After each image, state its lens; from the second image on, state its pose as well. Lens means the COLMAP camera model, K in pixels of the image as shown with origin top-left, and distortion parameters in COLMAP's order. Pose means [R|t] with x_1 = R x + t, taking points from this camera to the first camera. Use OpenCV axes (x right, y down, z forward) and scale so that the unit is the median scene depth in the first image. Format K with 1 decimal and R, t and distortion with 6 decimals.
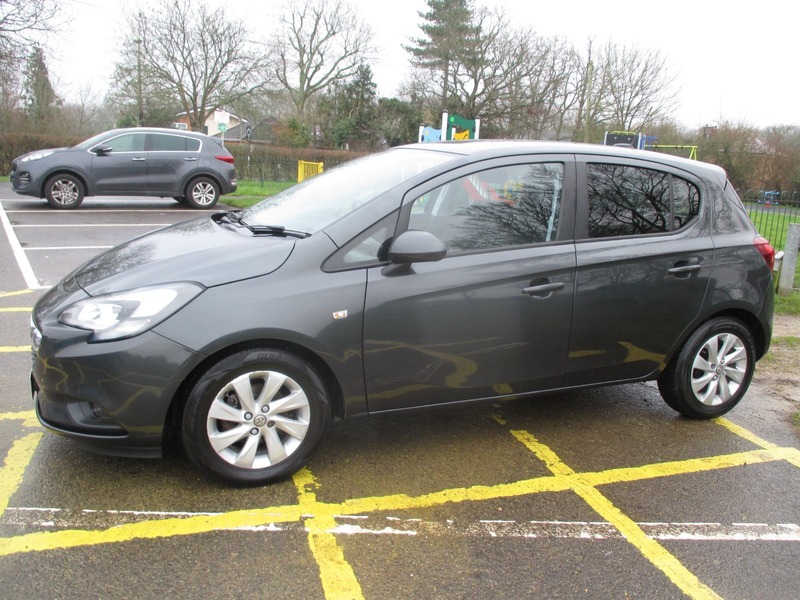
lens RADIAL K [[674.6, 0, 403.2], [0, 674.6, 298.5], [0, 0, 1]] dist [-0.026820, -0.005289]
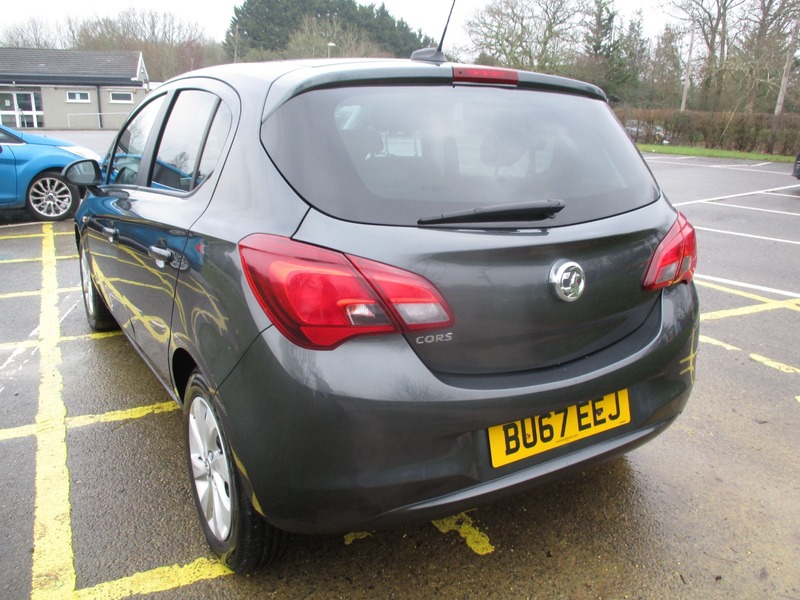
lens RADIAL K [[674.6, 0, 403.2], [0, 674.6, 298.5], [0, 0, 1]] dist [-0.026820, -0.005289]
pose [[0.148204, 0.219851, -0.964210, 1.087046], [-0.216893, 0.958466, 0.185204, -0.170696], [0.964880, 0.181682, 0.189733, 1.142168]]
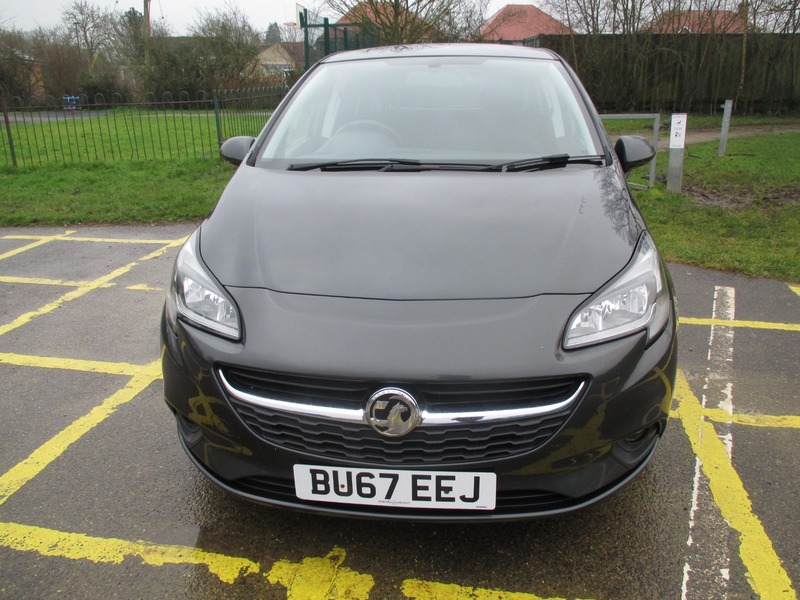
lens RADIAL K [[675.2, 0, 400.0], [0, 675.2, 300.0], [0, 0, 1]] dist [-0.022255, -0.005063]
pose [[0.477930, -0.333158, 0.812766, -0.892717], [0.220878, 0.941133, 0.255893, -0.171086], [-0.850174, 0.057223, 0.523383, 0.651952]]
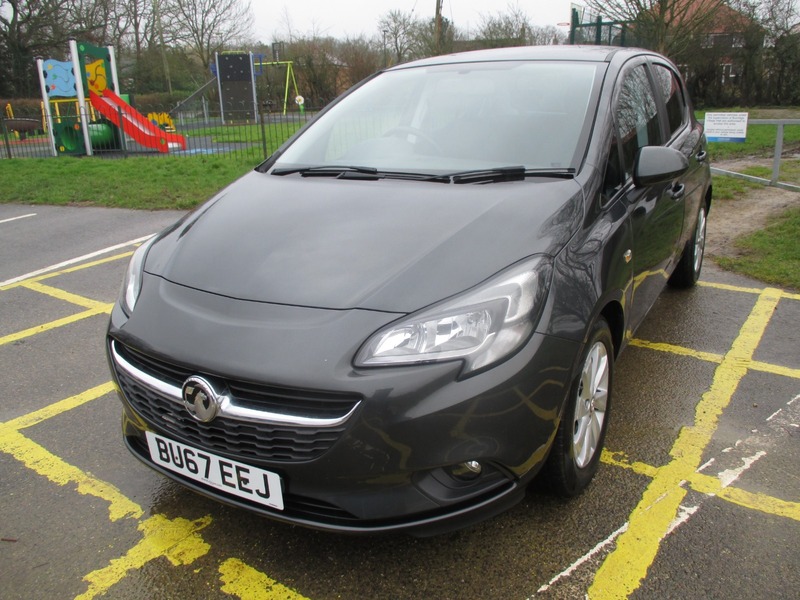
lens RADIAL K [[672.4, 0, 400.9], [0, 672.4, 302.0], [0, 0, 1]] dist [-0.017684, -0.020748]
pose [[0.799063, -0.262291, 0.541019, -0.657302], [0.201369, 0.964609, 0.170238, -0.100949], [-0.566523, -0.027086, 0.823601, 0.380541]]
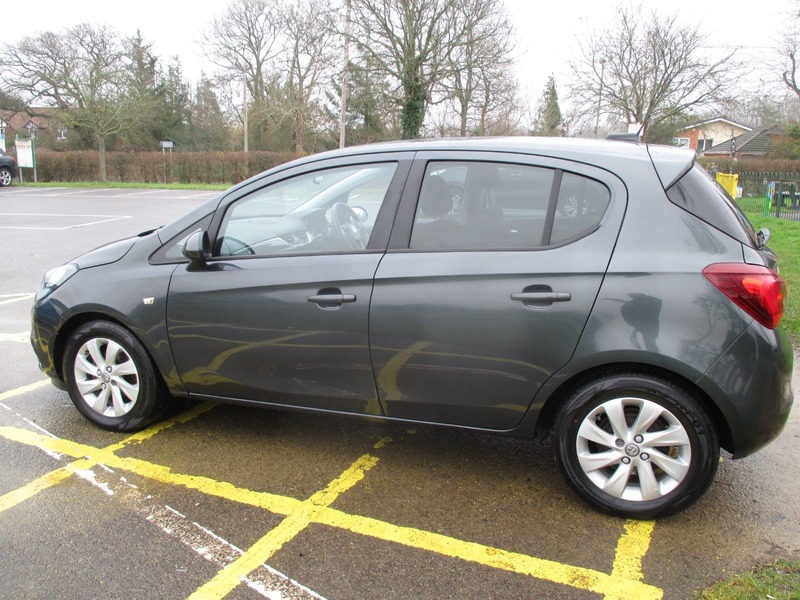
lens RADIAL K [[684.5, 0, 400.0], [0, 684.5, 300.0], [0, 0, 1]] dist [-0.044805, -0.007790]
pose [[0.730099, 0.094049, -0.676839, 0.842664], [-0.110720, 0.993677, 0.018641, -0.038742], [0.674312, 0.061330, 0.735895, 0.351834]]
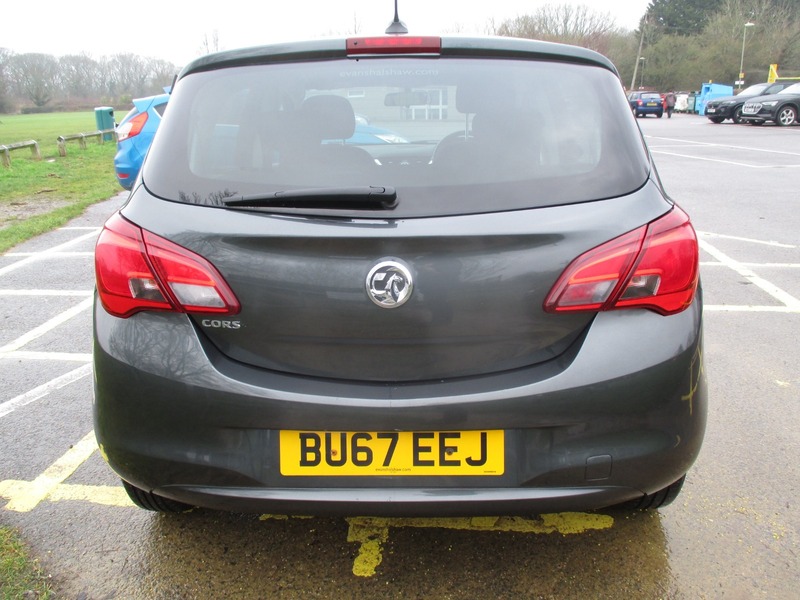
lens RADIAL K [[672.4, 0, 400.9], [0, 672.4, 302.0], [0, 0, 1]] dist [-0.017684, -0.020748]
pose [[-0.427376, 0.216418, -0.877788, 0.982001], [-0.195087, 0.925975, 0.323282, -0.248506], [0.882774, 0.309408, -0.353520, 1.534647]]
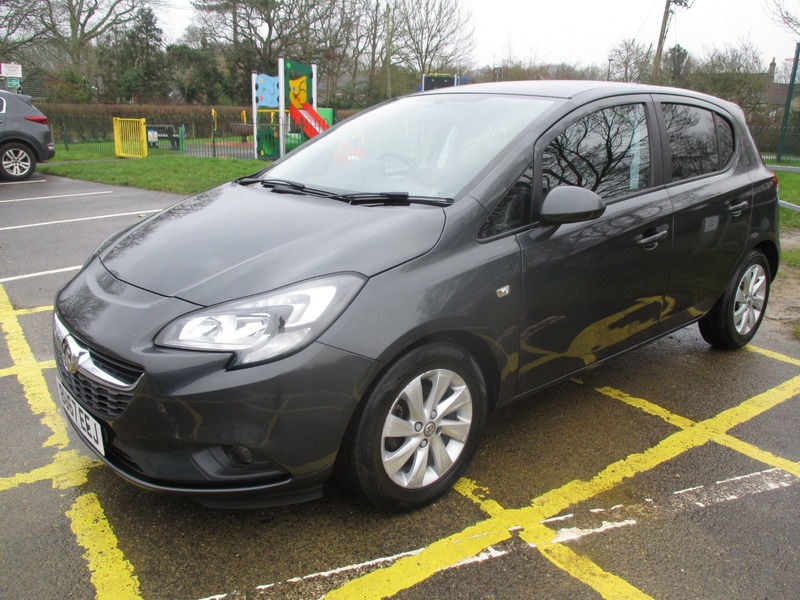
lens RADIAL K [[672.4, 0, 400.9], [0, 672.4, 302.0], [0, 0, 1]] dist [-0.017684, -0.020748]
pose [[0.951919, -0.121421, 0.281259, -0.376378], [0.098942, 0.990753, 0.092843, -0.044936], [-0.289931, -0.060551, 0.955130, 0.185891]]
